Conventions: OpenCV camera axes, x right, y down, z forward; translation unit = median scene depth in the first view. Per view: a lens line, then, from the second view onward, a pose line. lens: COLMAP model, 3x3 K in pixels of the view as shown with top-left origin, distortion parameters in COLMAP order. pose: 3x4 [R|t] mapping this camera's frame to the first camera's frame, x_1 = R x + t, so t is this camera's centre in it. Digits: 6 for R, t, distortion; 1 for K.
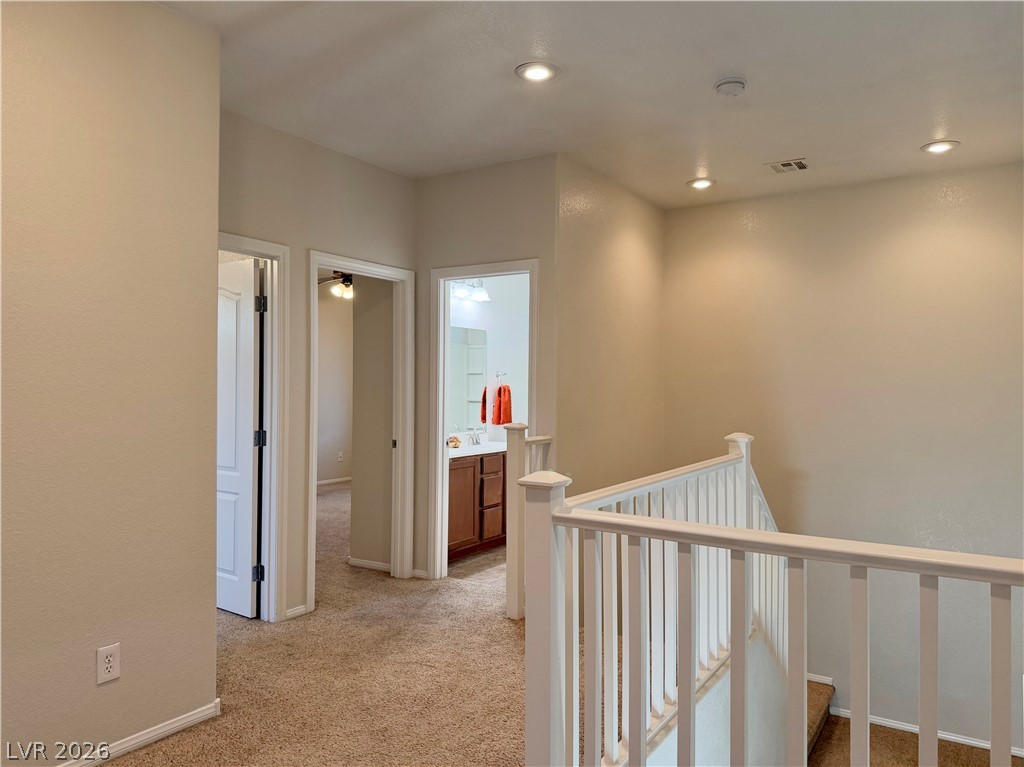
lens RADIAL K [[729.1, 0, 513.6], [0, 729.1, 385.0], [0, 0, 1]] dist [0.037089, -0.054734]
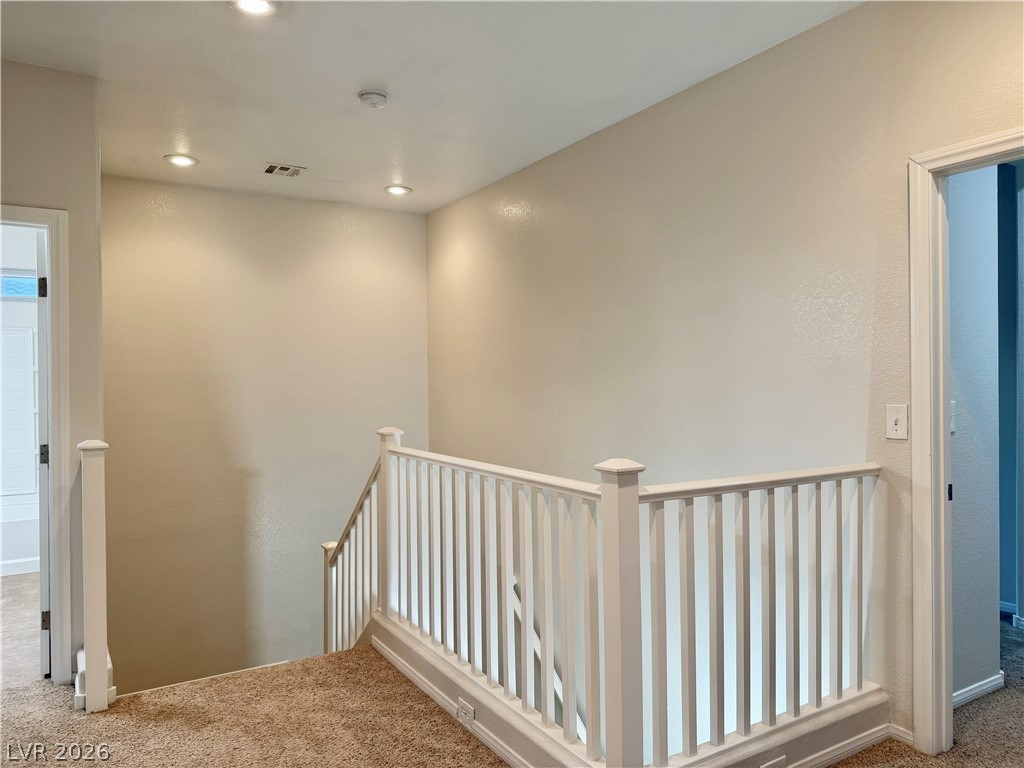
lens RADIAL K [[729.1, 0, 507.4], [0, 729.1, 382.9], [0, 0, 1]] dist [0.037089, -0.054734]
pose [[0.416985, -0.007560, 0.908882, -0.591281], [0.012390, 0.999920, 0.002633, 0.000166], [-0.908829, 0.010163, 0.417045, 0.402207]]
